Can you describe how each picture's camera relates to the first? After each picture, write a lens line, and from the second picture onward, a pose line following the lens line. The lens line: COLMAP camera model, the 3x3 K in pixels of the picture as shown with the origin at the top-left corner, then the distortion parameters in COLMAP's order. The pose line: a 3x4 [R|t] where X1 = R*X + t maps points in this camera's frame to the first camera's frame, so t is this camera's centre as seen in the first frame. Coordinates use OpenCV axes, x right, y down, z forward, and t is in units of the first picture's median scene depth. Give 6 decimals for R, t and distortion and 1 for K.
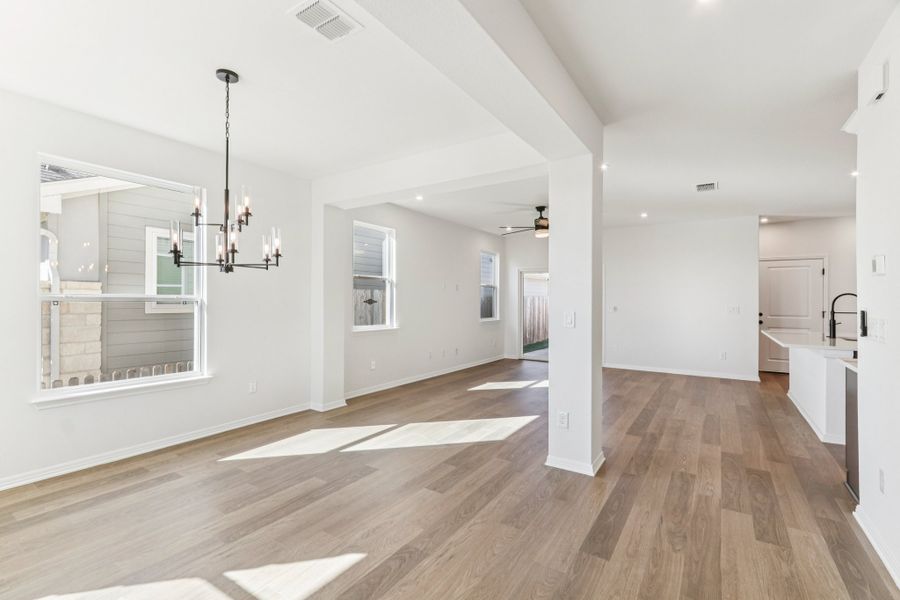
lens RADIAL K [[412.5, 0, 436.6], [0, 412.5, 298.4], [0, 0, 1]] dist [0.004381, 0.000631]
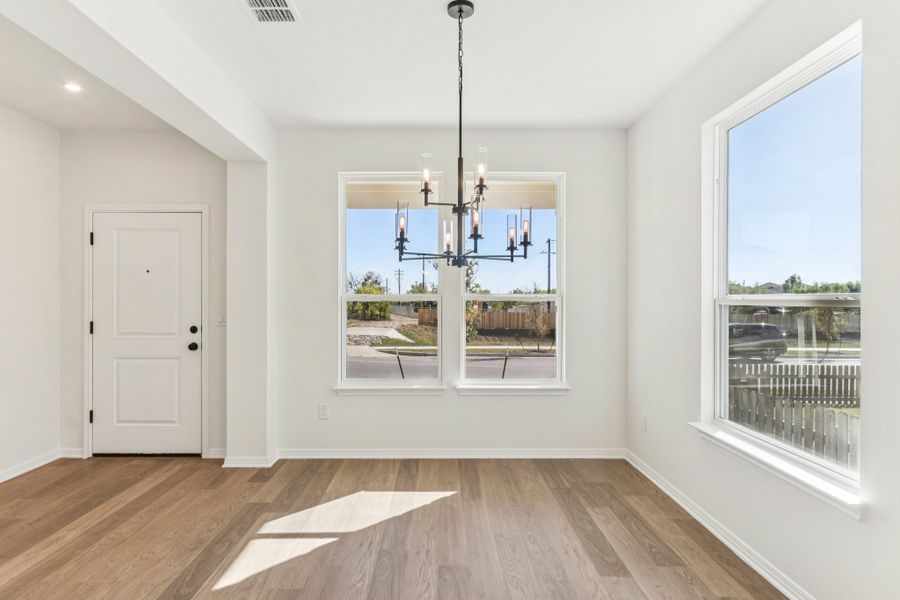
lens RADIAL K [[520.4, 0, 436.8], [0, 520.4, 300.5], [0, 0, 1]] dist [-0.004169, 0.001002]
pose [[-0.825529, -0.004861, -0.564339, 0.059503], [-0.002399, 0.999984, -0.005105, 0.004215], [0.564354, -0.002861, -0.825528, 1.480469]]
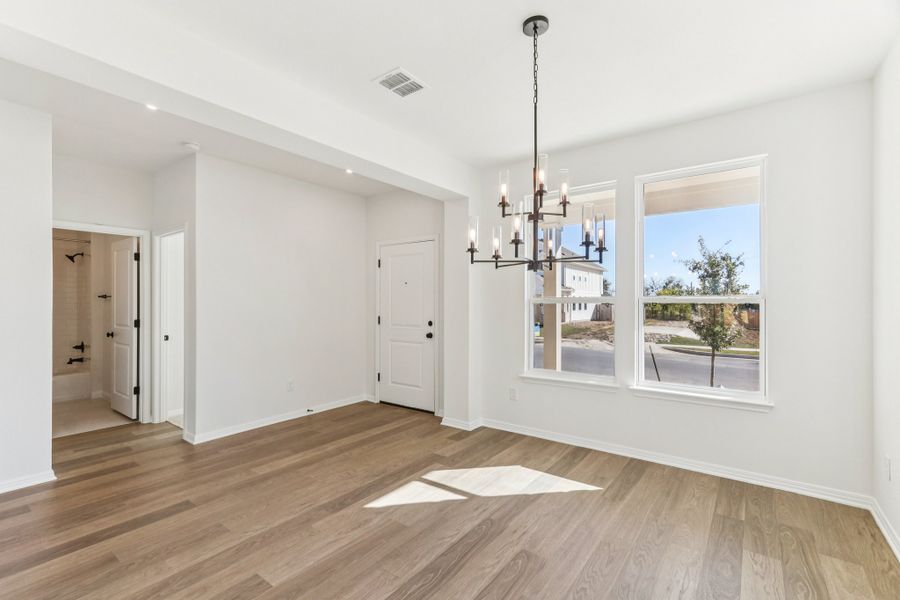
lens RADIAL K [[408.1, 0, 436.7], [0, 408.1, 300.9], [0, 0, 1]] dist [0.004448, 0.000863]
pose [[-0.998275, -0.003723, 0.058595, -0.302430], [-0.004119, 0.999970, -0.006630, 0.001359], [-0.058569, -0.006860, -0.998260, 1.509489]]
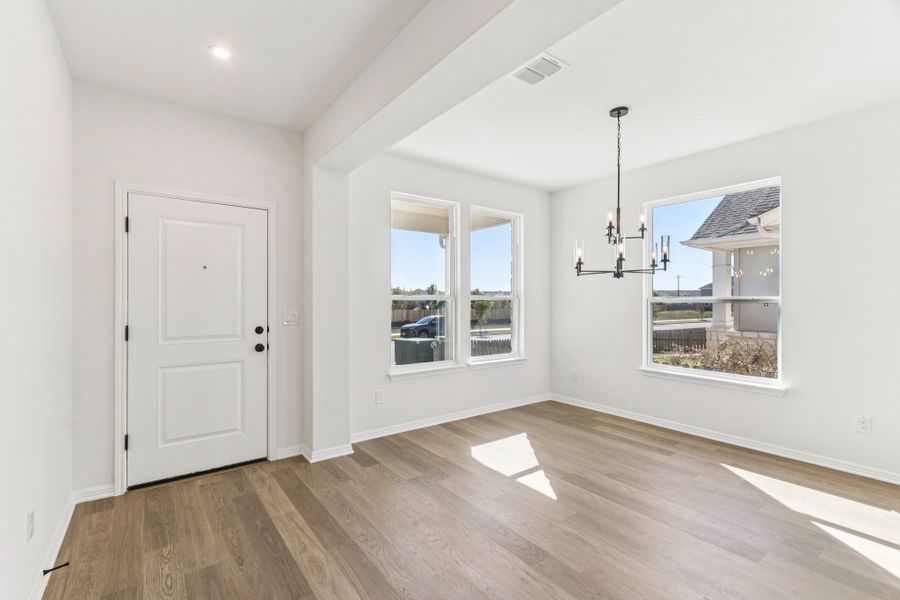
lens RADIAL K [[408.1, 0, 436.7], [0, 408.1, 300.9], [0, 0, 1]] dist [0.004448, 0.000863]
pose [[-0.339932, -0.003212, -0.940445, 0.645966], [0.001978, 0.999990, -0.004130, 0.005892], [0.940448, -0.003264, -0.339922, 0.759495]]
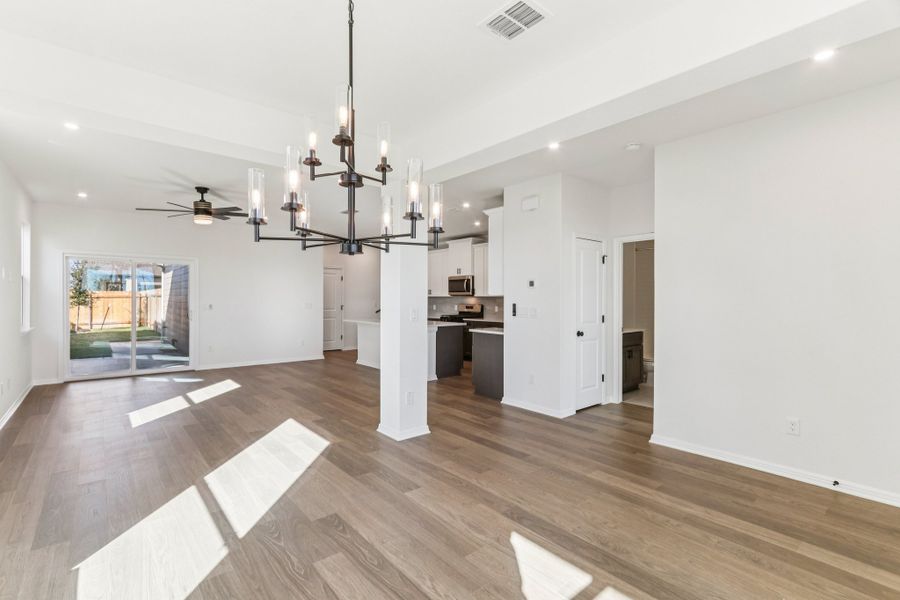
lens RADIAL K [[412.5, 0, 436.6], [0, 412.5, 298.4], [0, 0, 1]] dist [0.004381, 0.000631]
pose [[0.277484, -0.001951, 0.960728, -0.861252], [-0.006414, 0.999972, 0.003883, -0.002986], [-0.960709, -0.007240, 0.277464, 0.605417]]
